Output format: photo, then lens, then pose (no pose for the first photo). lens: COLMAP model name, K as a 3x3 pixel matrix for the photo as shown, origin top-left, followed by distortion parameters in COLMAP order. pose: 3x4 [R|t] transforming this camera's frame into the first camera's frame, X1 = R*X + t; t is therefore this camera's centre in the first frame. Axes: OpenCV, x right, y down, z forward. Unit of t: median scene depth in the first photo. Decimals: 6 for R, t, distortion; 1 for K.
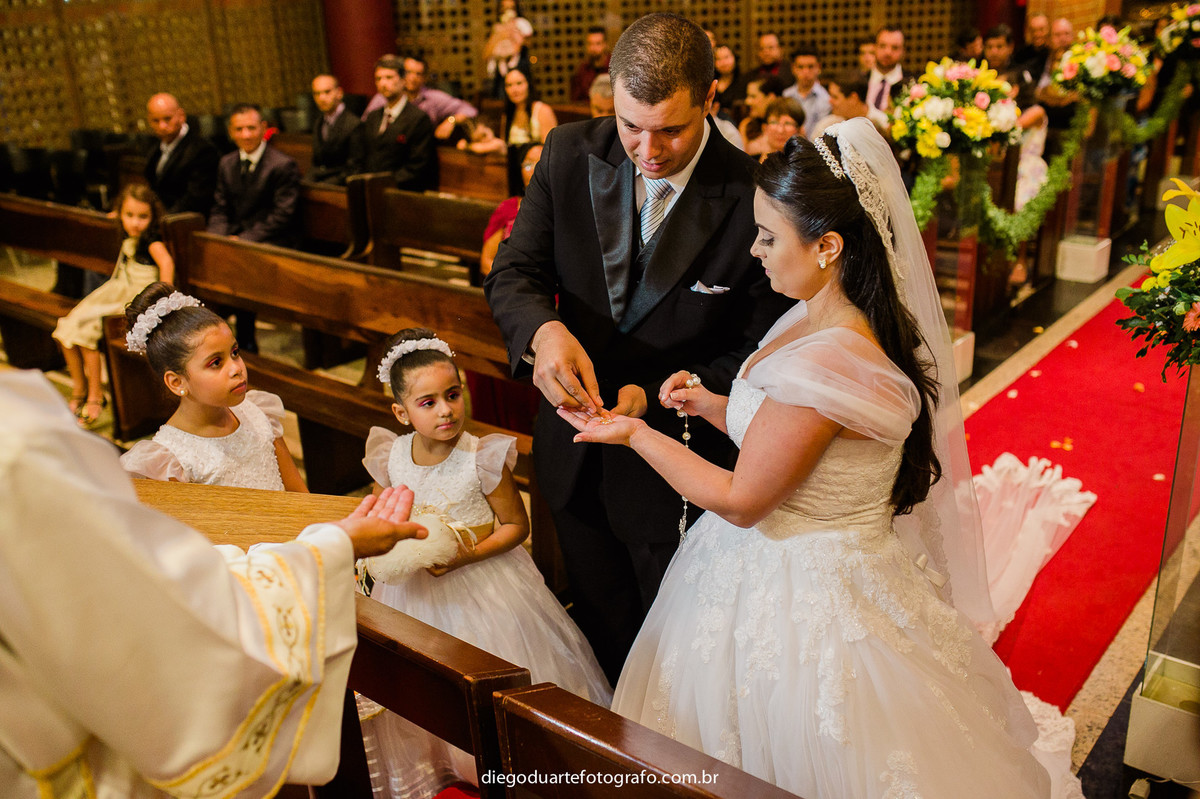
lens RADIAL K [[1190.5, 0, 600.0], [0, 1190.5, 399.5], [0, 0, 1]] dist [-0.002479, 0.045224]
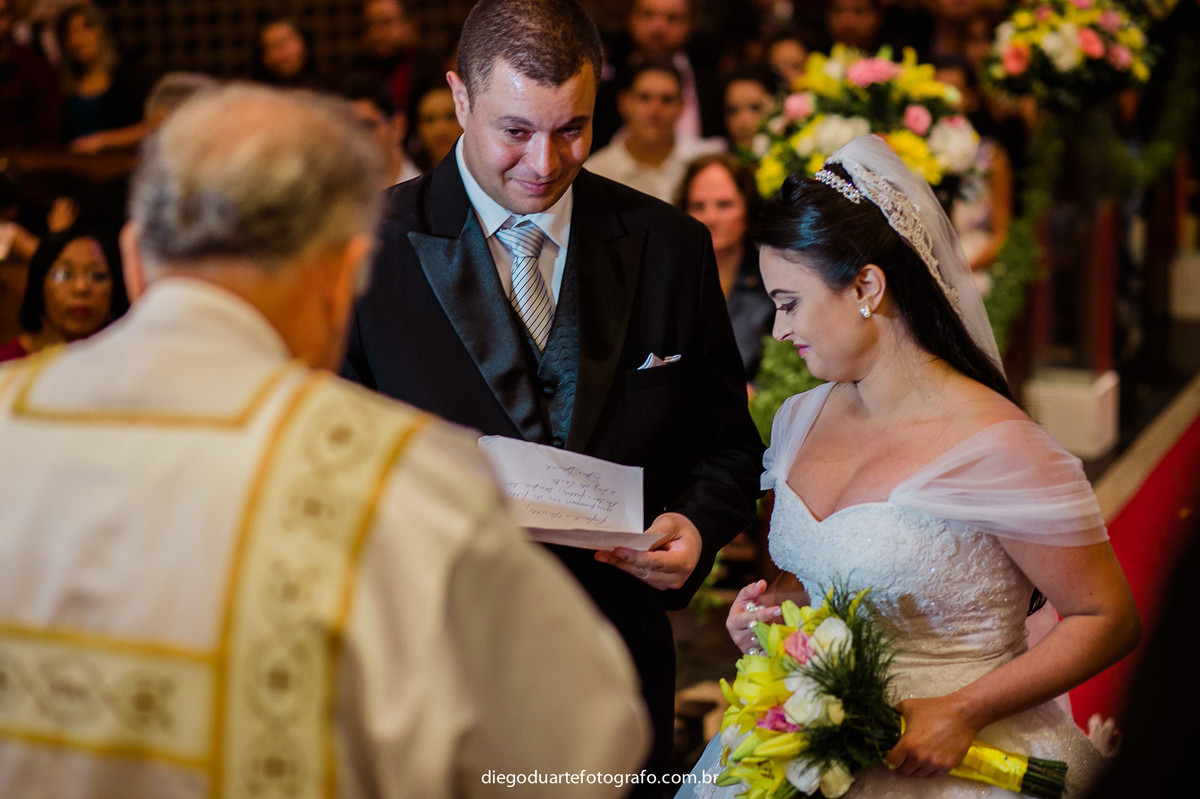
lens RADIAL K [[3213.2, 0, 600.0], [0, 3213.2, 399.5], [0, 0, 1]] dist [0.321521, -1.111390]
pose [[0.956778, -0.046497, 0.287077, -0.201511], [0.091435, 0.985172, -0.145172, 0.063770], [-0.276070, 0.165146, 0.946843, -0.281413]]
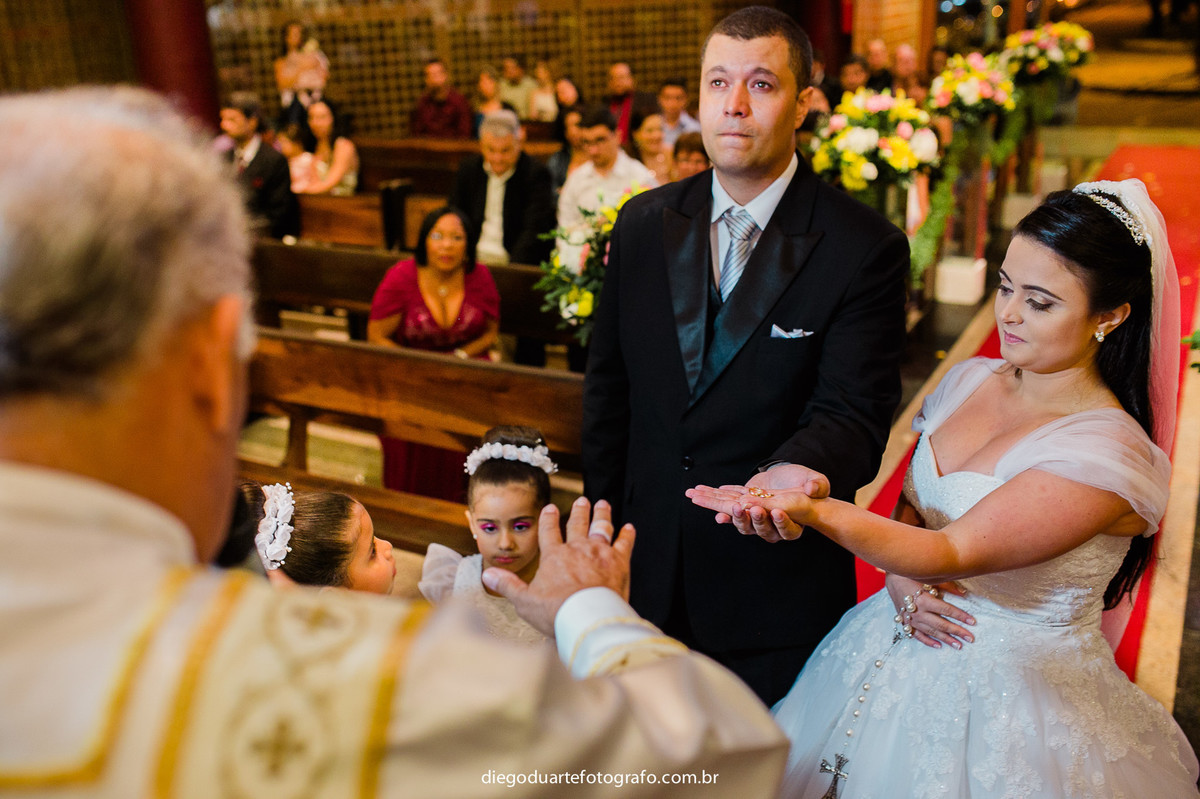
lens RADIAL K [[1190.5, 0, 600.0], [0, 1190.5, 399.5], [0, 0, 1]] dist [-0.002479, 0.045224]
pose [[0.981850, -0.062123, 0.179197, -0.092767], [0.065804, 0.997725, -0.014667, -0.024013], [-0.177878, 0.026193, 0.983704, 0.062057]]
